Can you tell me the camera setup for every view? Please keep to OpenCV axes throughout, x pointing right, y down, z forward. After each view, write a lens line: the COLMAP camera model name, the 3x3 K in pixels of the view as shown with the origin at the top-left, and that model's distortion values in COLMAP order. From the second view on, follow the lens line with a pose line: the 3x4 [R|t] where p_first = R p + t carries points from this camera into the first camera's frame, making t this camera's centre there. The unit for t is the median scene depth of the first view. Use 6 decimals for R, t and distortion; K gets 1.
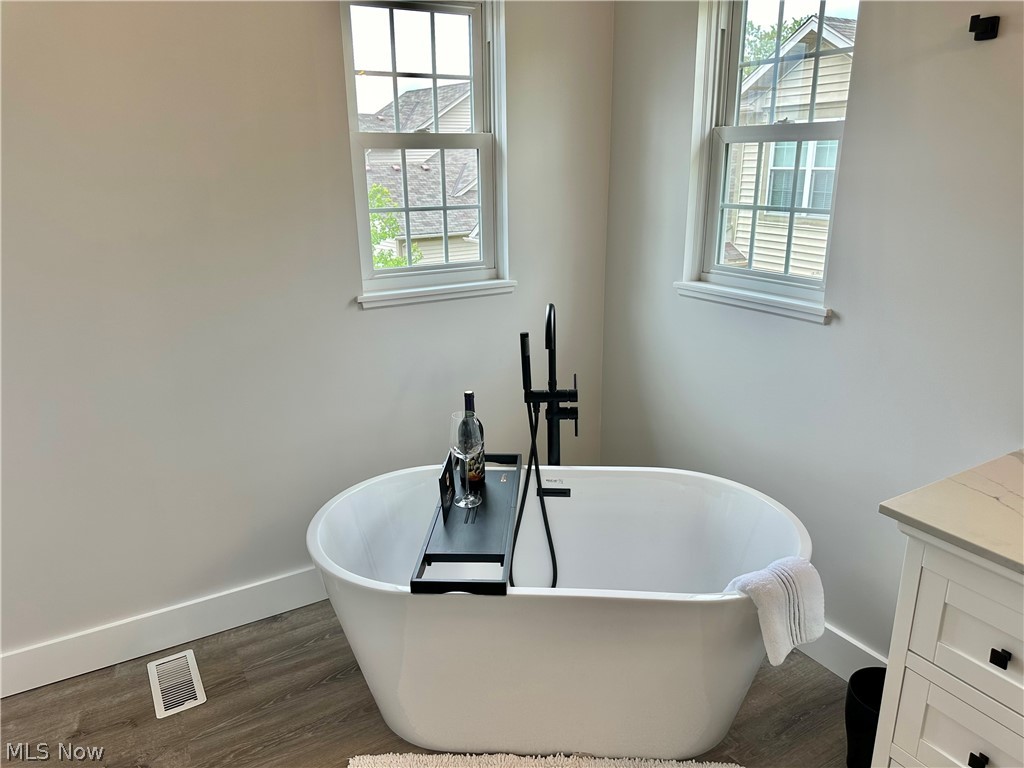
lens RADIAL K [[725.3, 0, 507.5], [0, 725.3, 380.1], [0, 0, 1]] dist [0.035248, -0.033942]
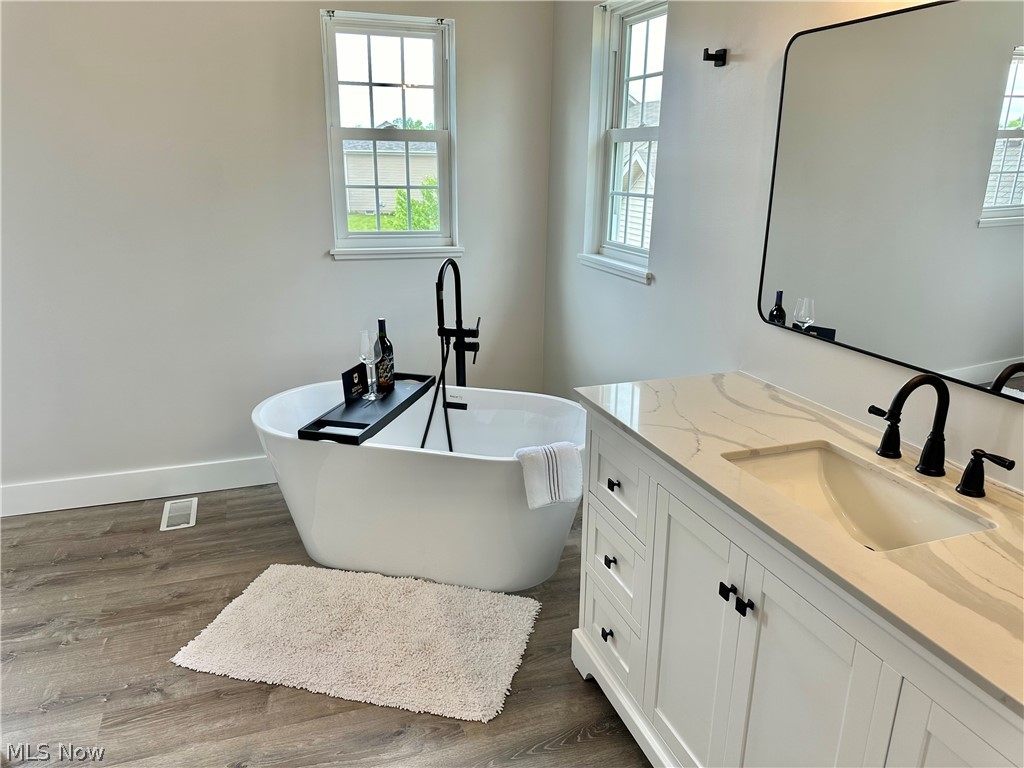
lens RADIAL K [[725.3, 0, 516.7], [0, 725.3, 389.5], [0, 0, 1]] dist [0.035248, -0.033942]
pose [[0.983142, 0.081520, -0.163666, 0.385592], [-0.080099, 0.996670, 0.015270, 0.096425], [0.164366, -0.001903, 0.986398, -0.276295]]
